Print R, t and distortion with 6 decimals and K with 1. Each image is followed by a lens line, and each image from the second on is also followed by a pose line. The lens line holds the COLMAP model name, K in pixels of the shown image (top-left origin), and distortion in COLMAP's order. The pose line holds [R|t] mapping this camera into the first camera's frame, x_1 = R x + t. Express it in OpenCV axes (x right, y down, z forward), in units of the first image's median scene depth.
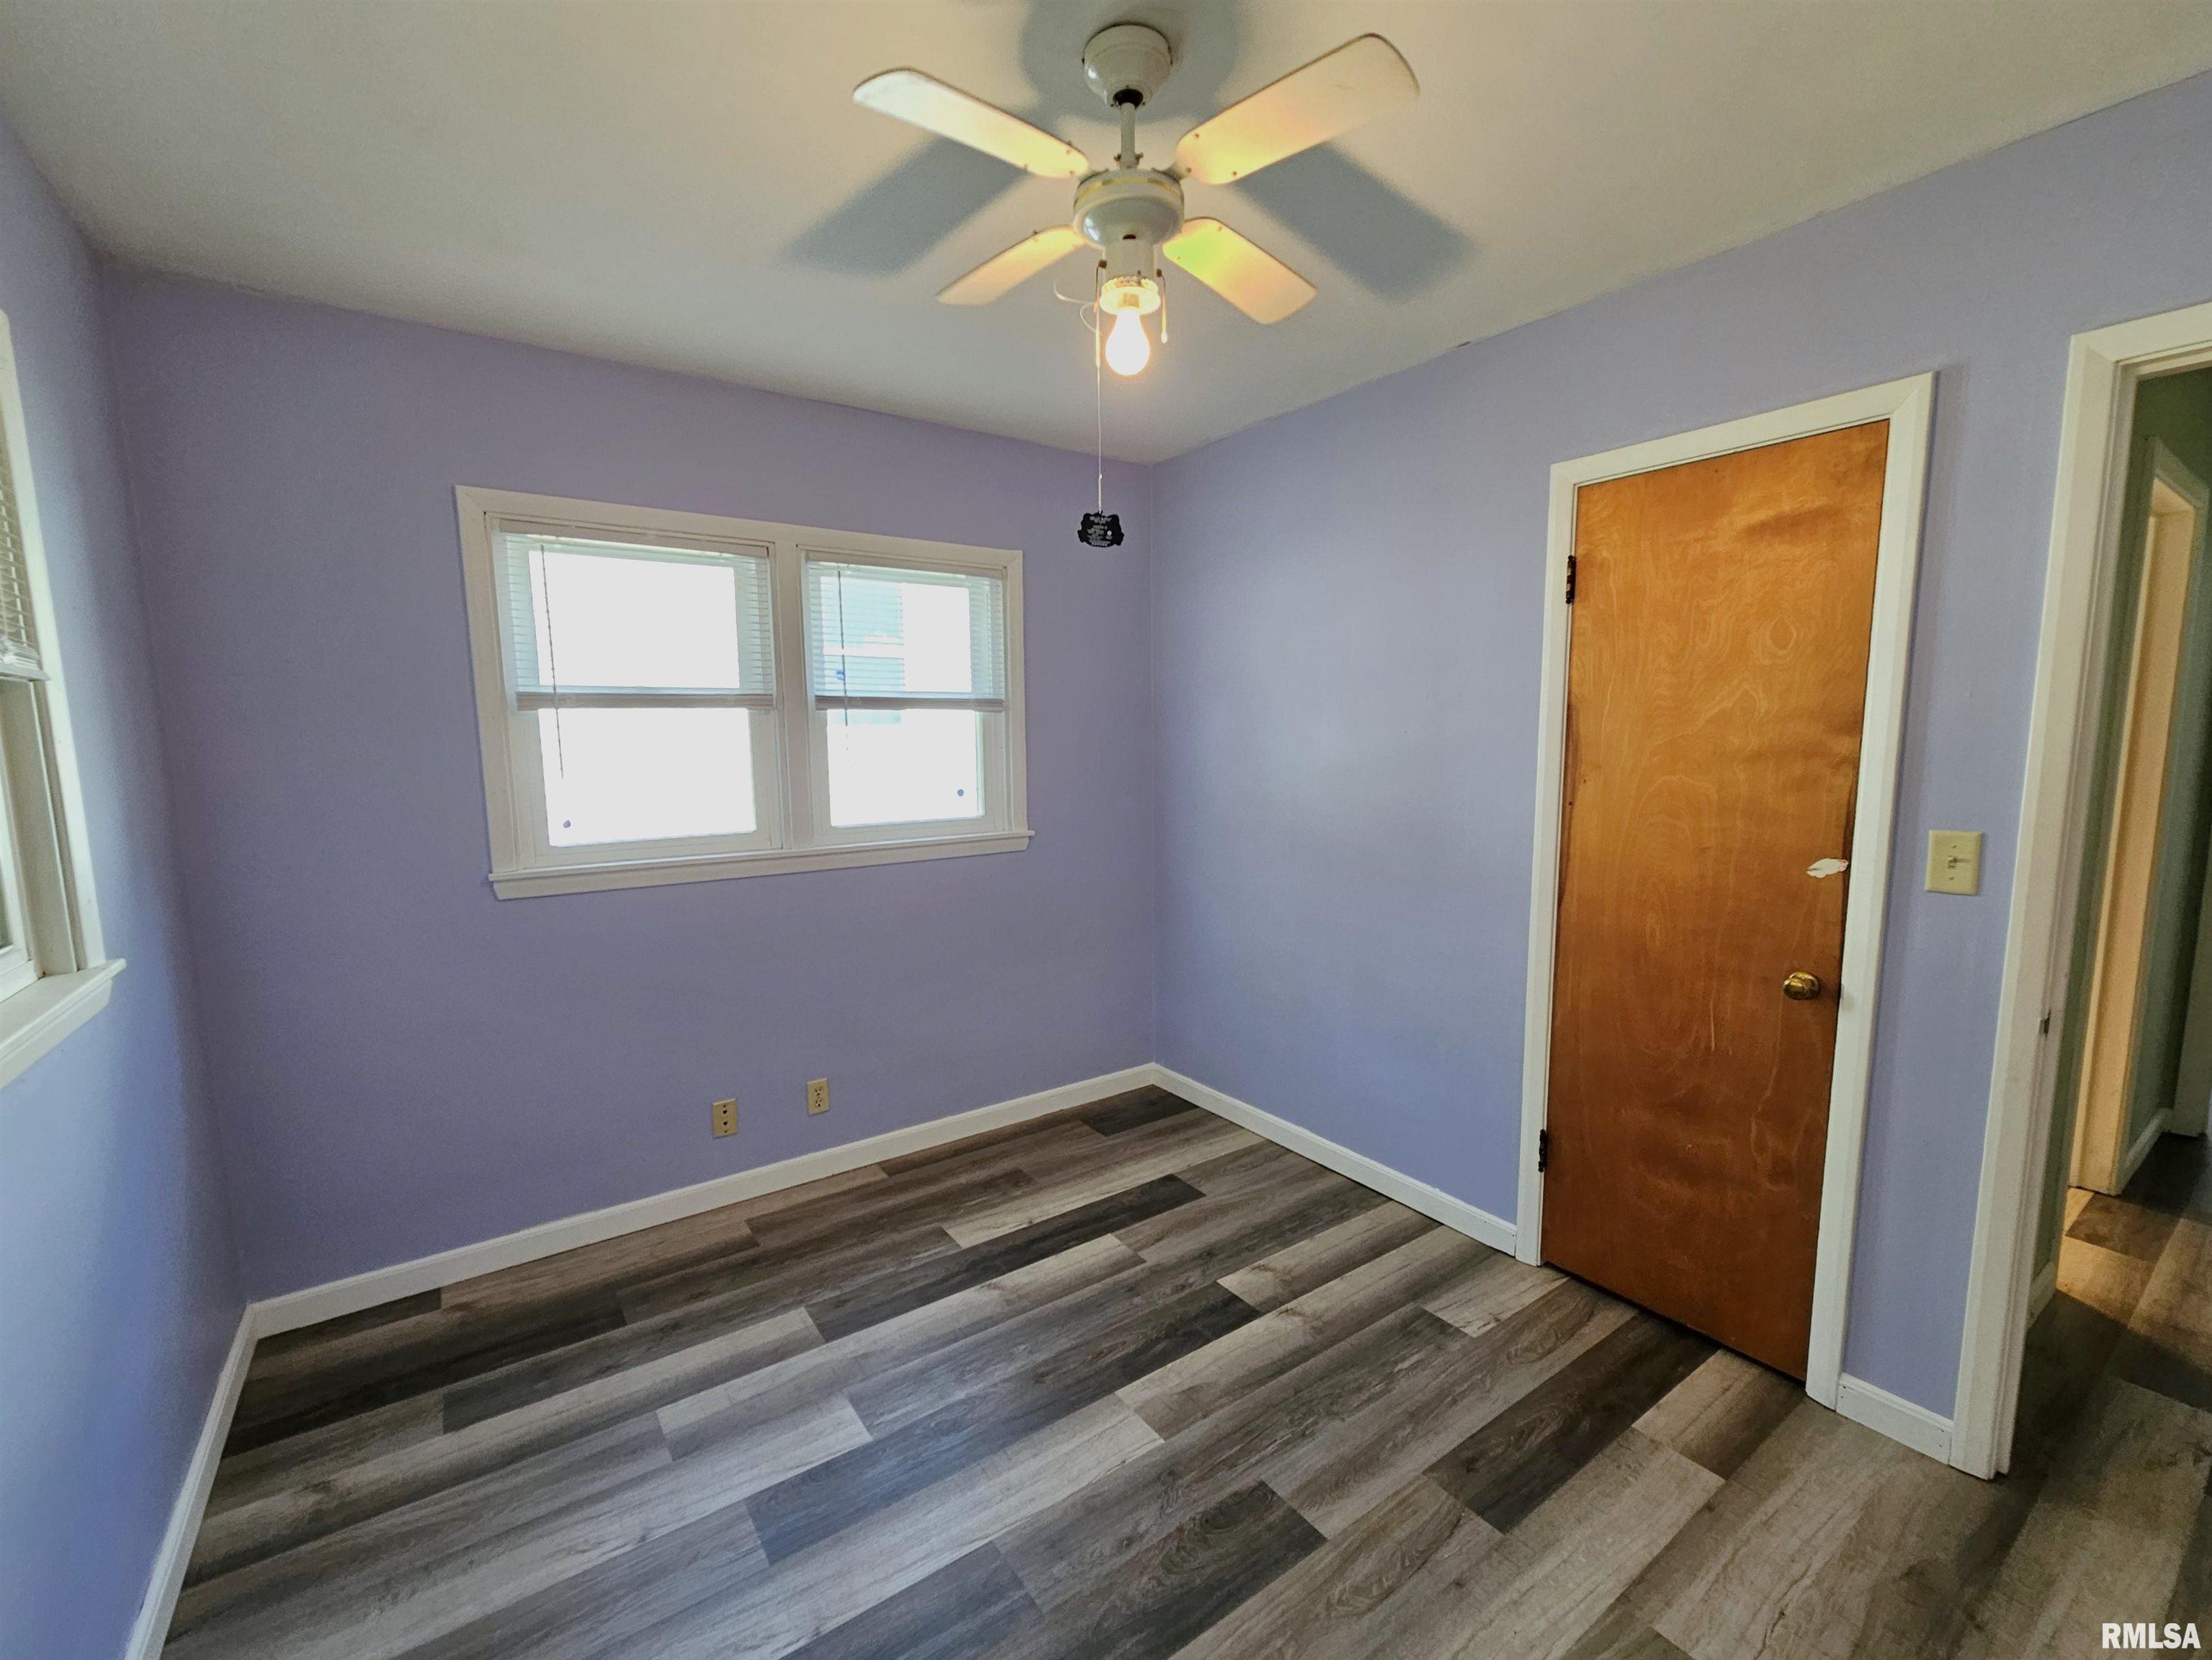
lens RADIAL K [[934.3, 0, 1102.6], [0, 934.3, 848.3], [0, 0, 1]] dist [0.000554, 0.000257]
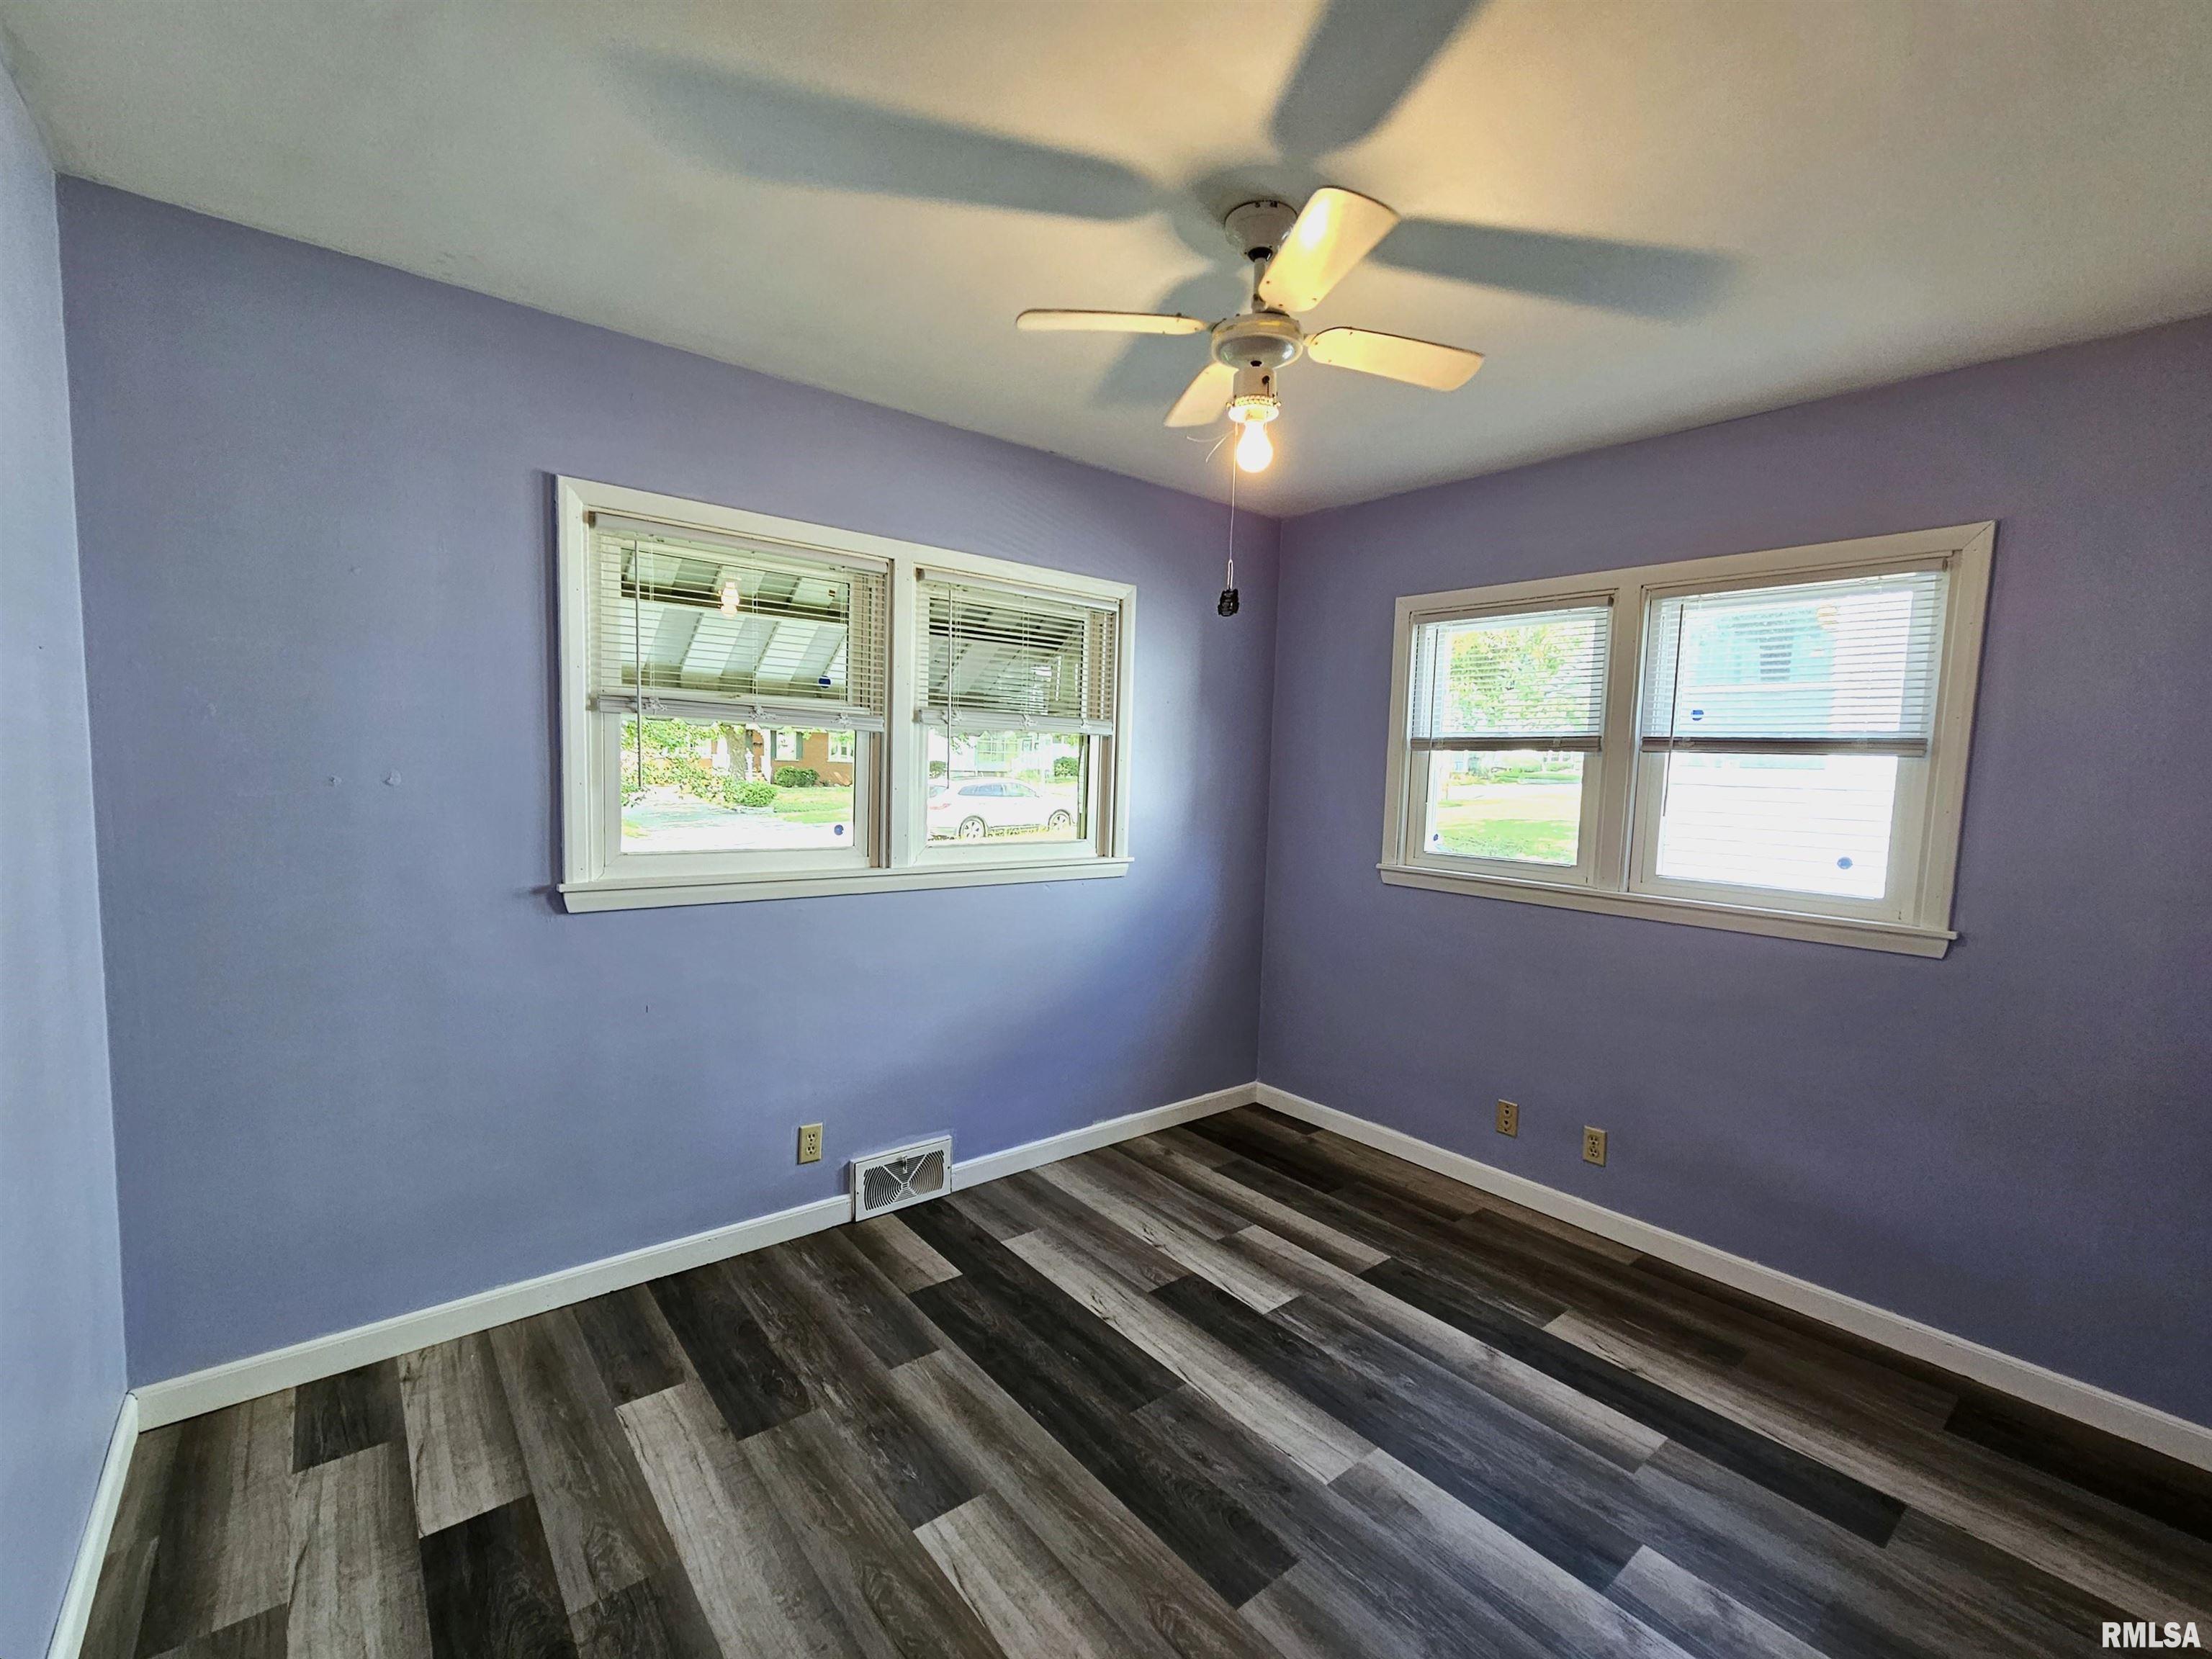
lens RADIAL K [[934.2, 0, 1102.6], [0, 934.2, 847.8], [0, 0, 1]] dist [0.000554, 0.000257]
pose [[0.083868, 0.103763, -0.991060, 0.721008], [-0.155512, 0.983740, 0.089837, -0.059484], [0.984267, 0.146587, 0.098641, 0.432592]]
